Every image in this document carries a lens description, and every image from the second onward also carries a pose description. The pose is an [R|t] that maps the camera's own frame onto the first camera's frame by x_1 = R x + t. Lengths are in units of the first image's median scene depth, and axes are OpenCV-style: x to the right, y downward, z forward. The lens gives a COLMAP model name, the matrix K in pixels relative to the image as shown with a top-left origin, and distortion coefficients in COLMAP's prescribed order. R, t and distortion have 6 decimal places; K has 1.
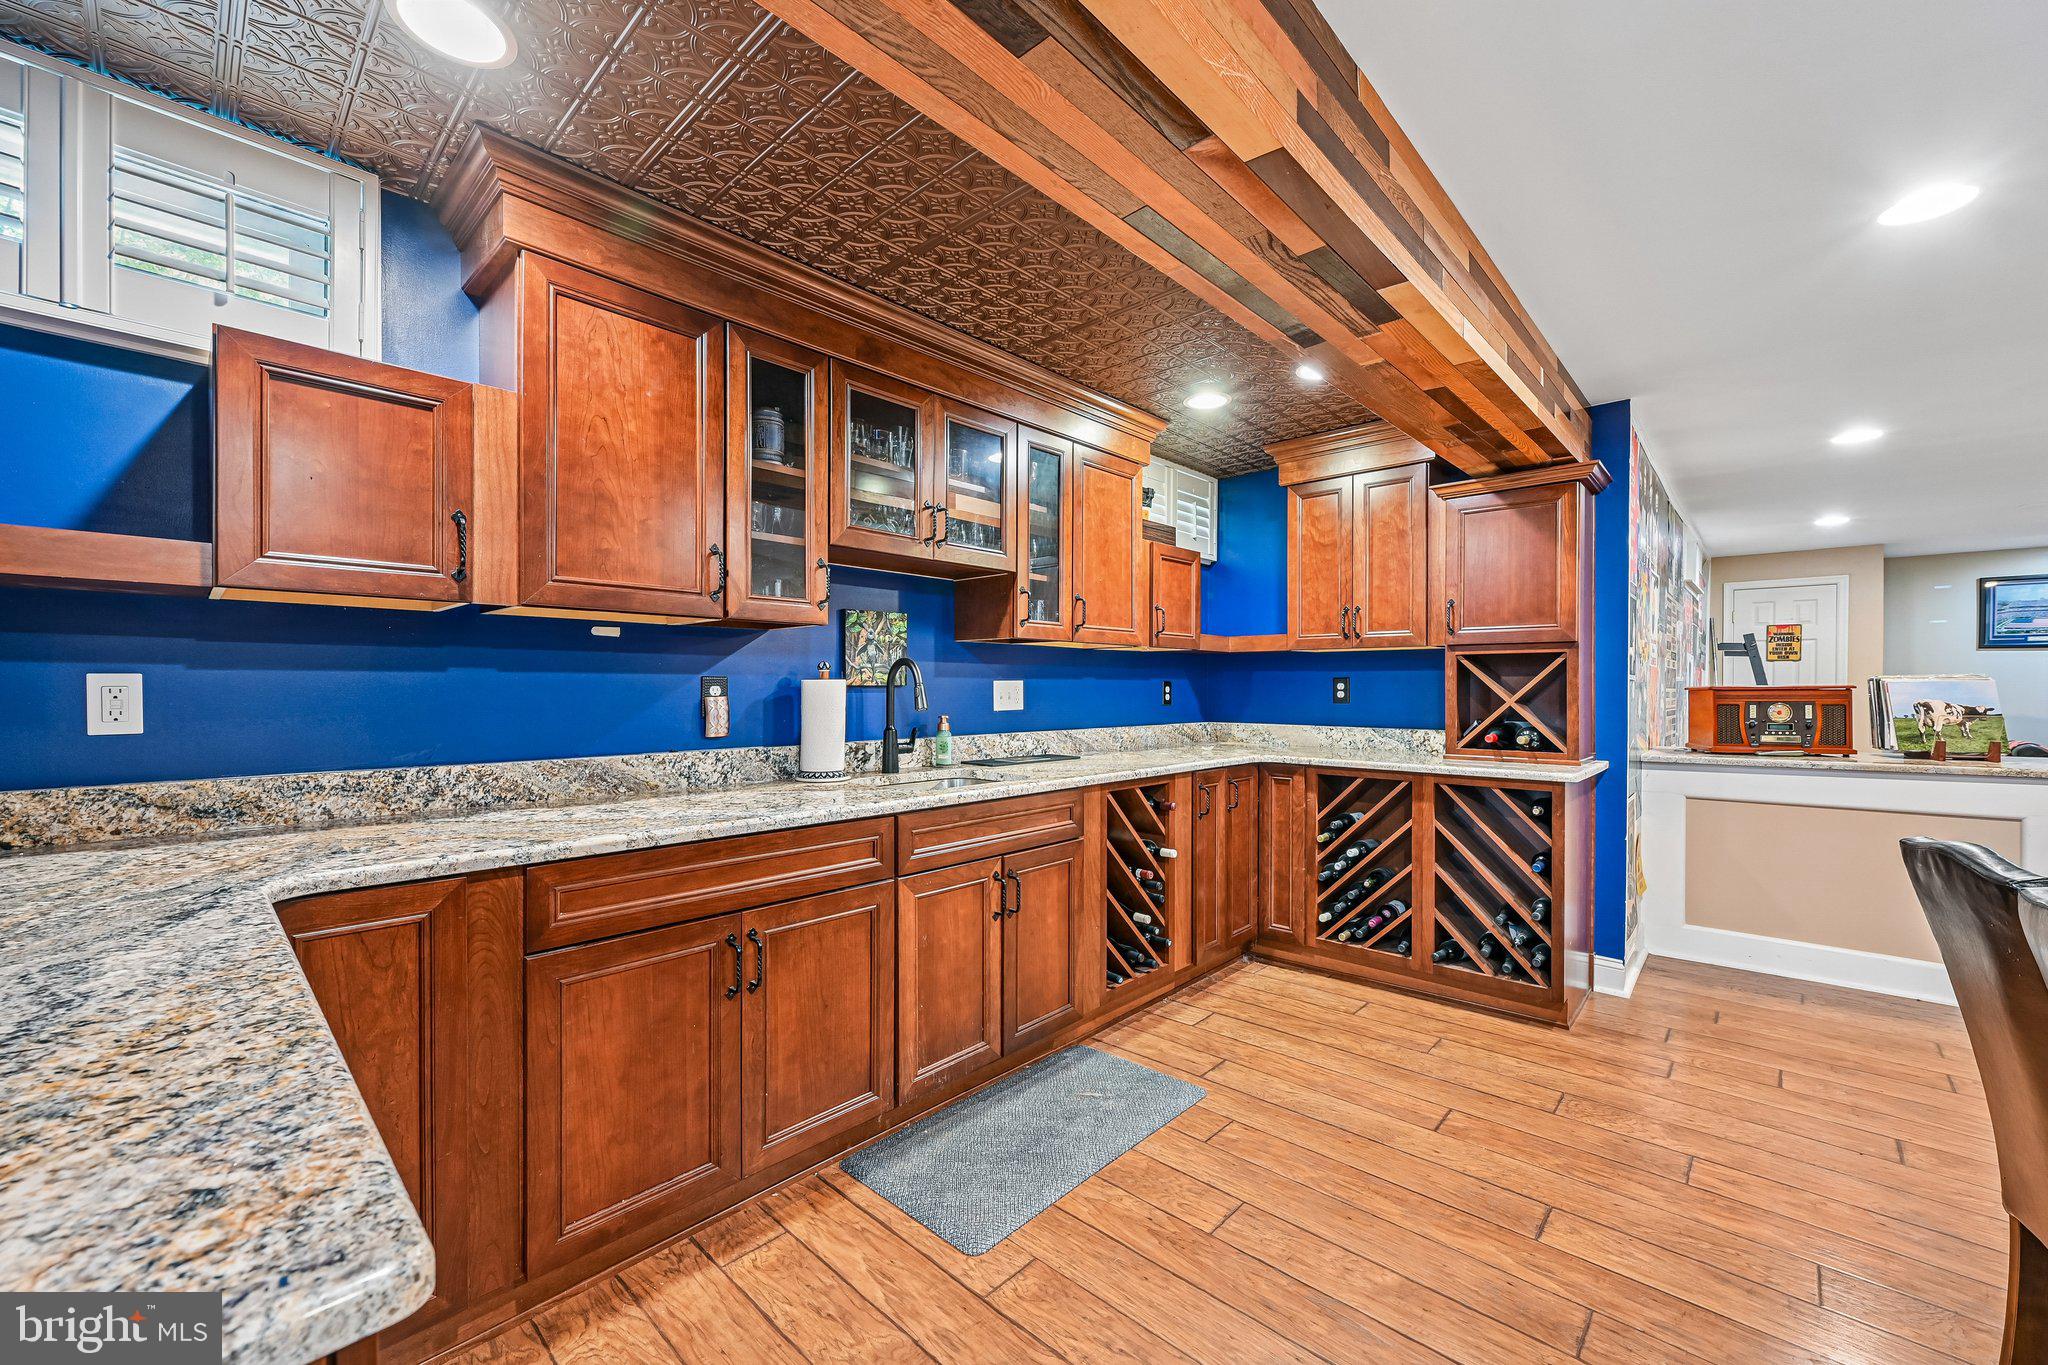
lens RADIAL K [[806.2, 0, 1027.2], [0, 806.2, 691.9], [0, 0, 1]] dist [-0.003392, 0.000602]
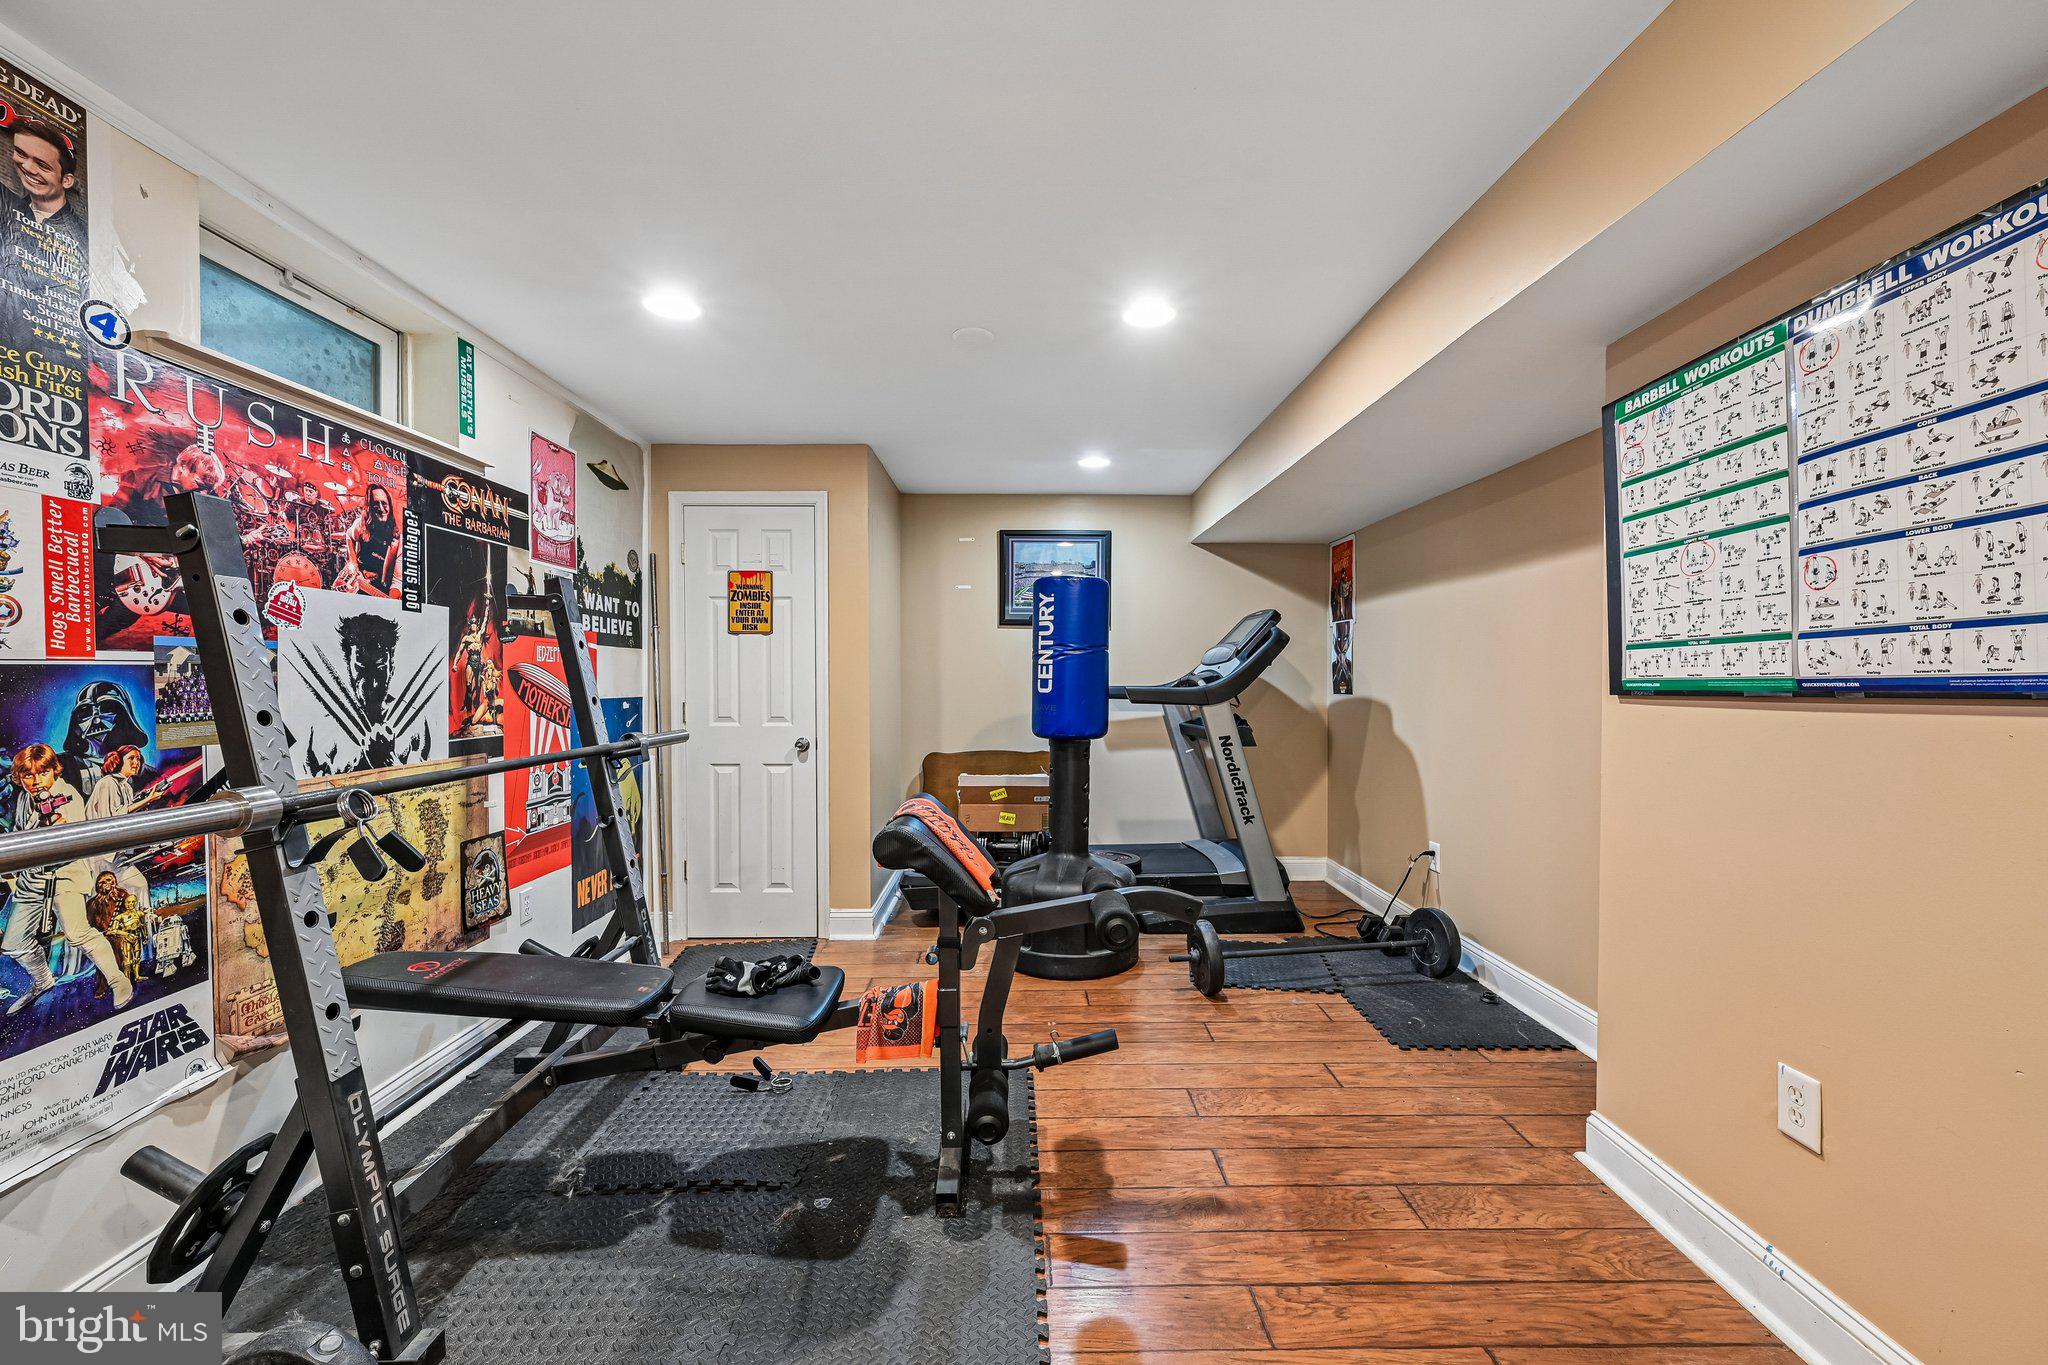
lens RADIAL K [[806.2, 0, 1034.5], [0, 806.2, 691.4], [0, 0, 1]] dist [-0.003392, 0.000602]
pose [[0.711371, -0.018014, 0.702586, 1.575654], [0.008631, 0.999820, 0.016896, -0.011021], [-0.702764, -0.005955, 0.711398, 1.032442]]
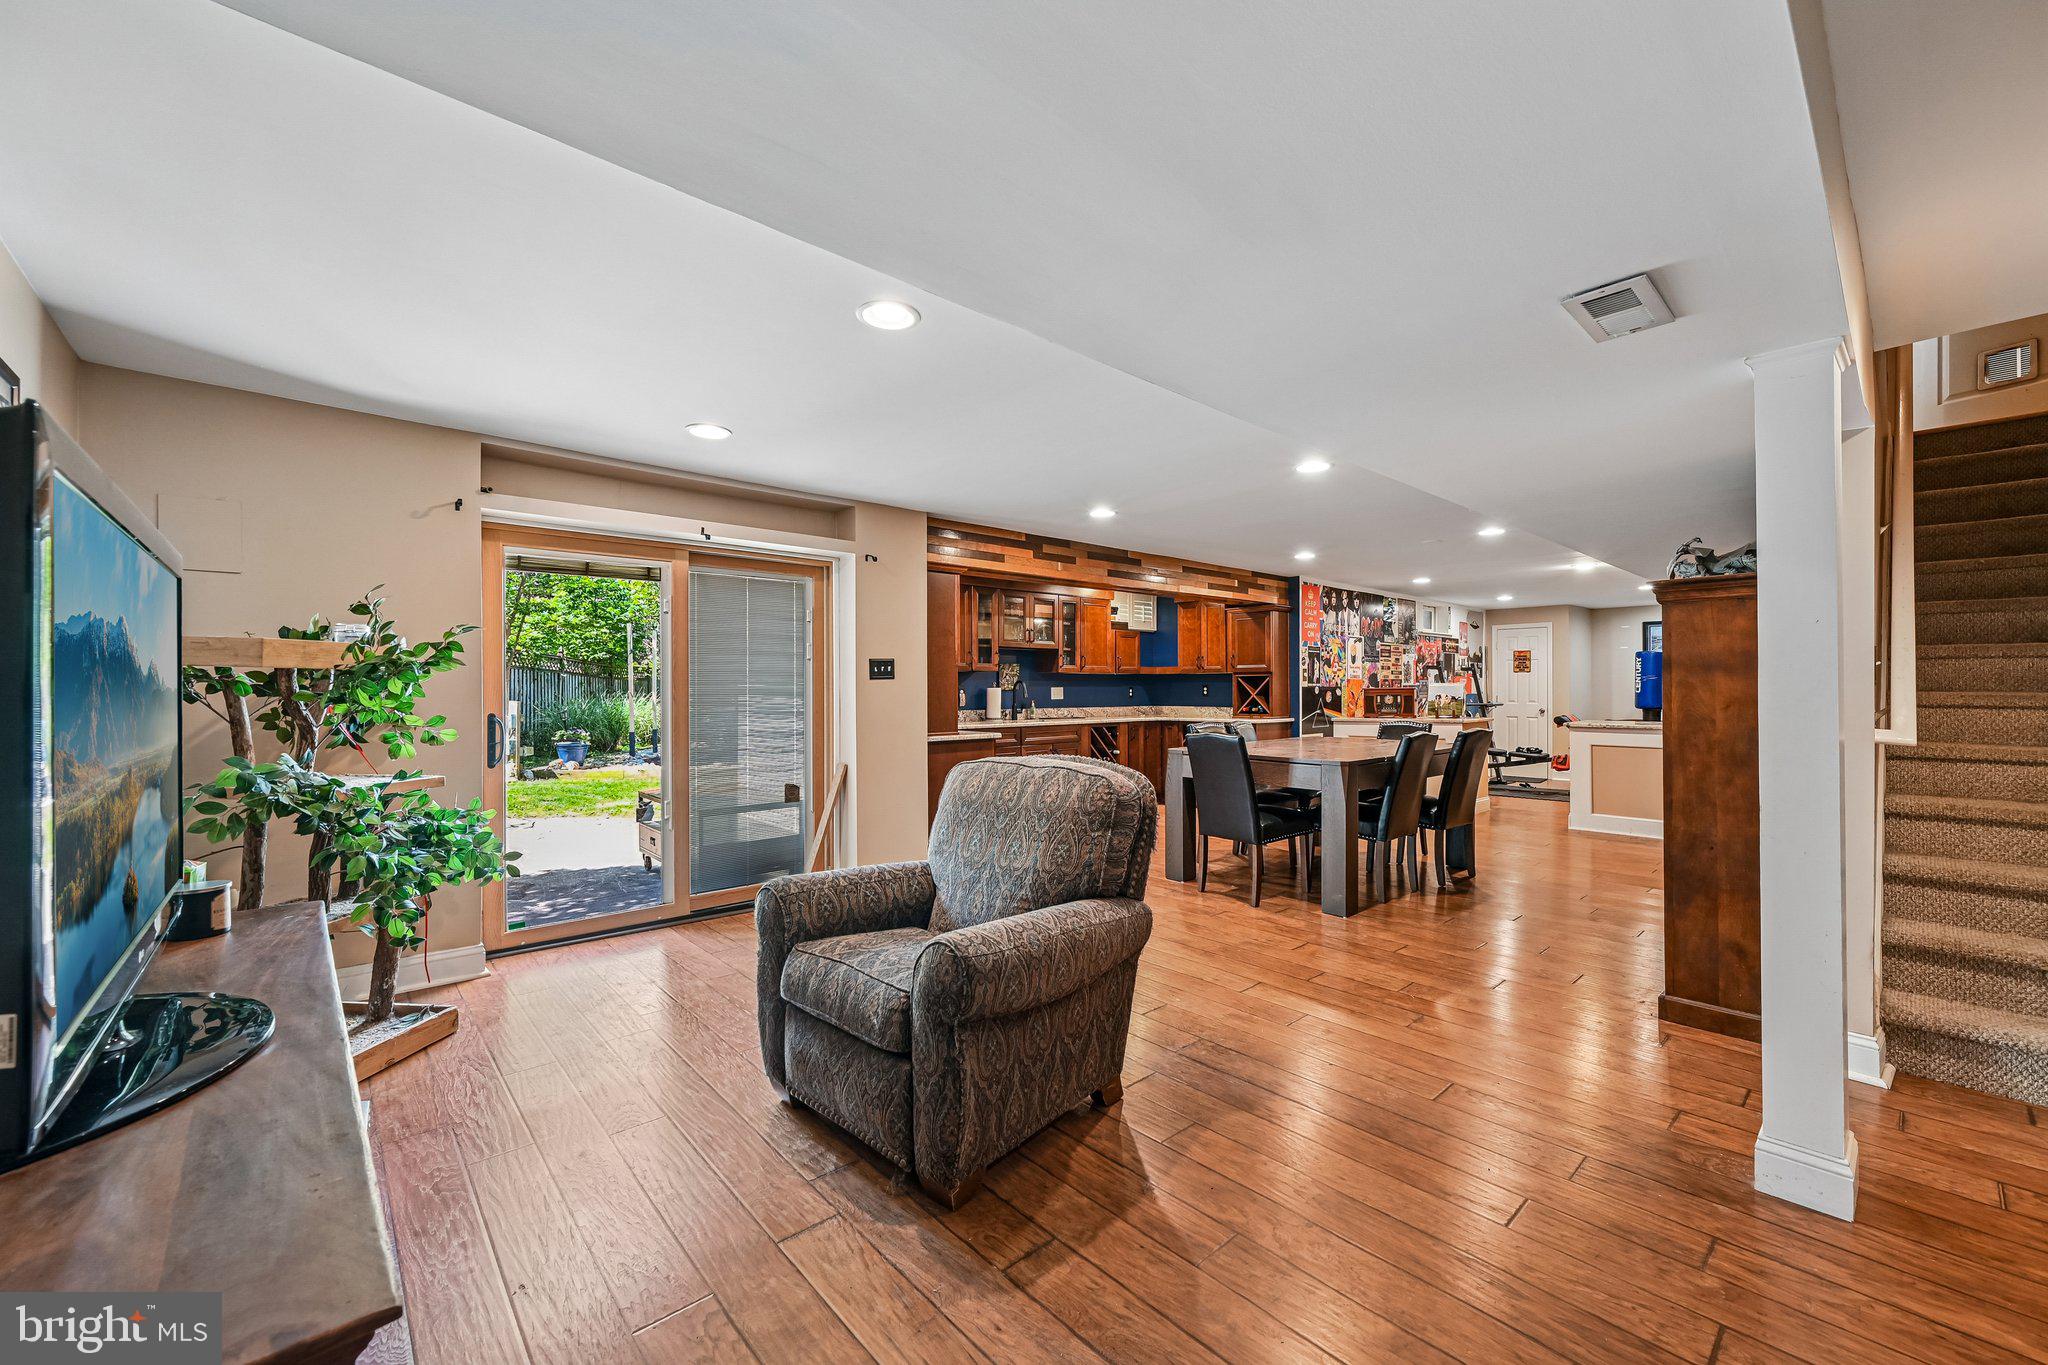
lens RADIAL K [[806.2, 0, 1028.2], [0, 806.2, 684.8], [0, 0, 1]] dist [-0.003392, 0.000602]
pose [[0.996145, -0.005342, -0.087555, 0.127301], [0.004339, 0.999923, -0.011640, 0.007726], [0.087610, 0.011215, 0.996092, -1.804128]]
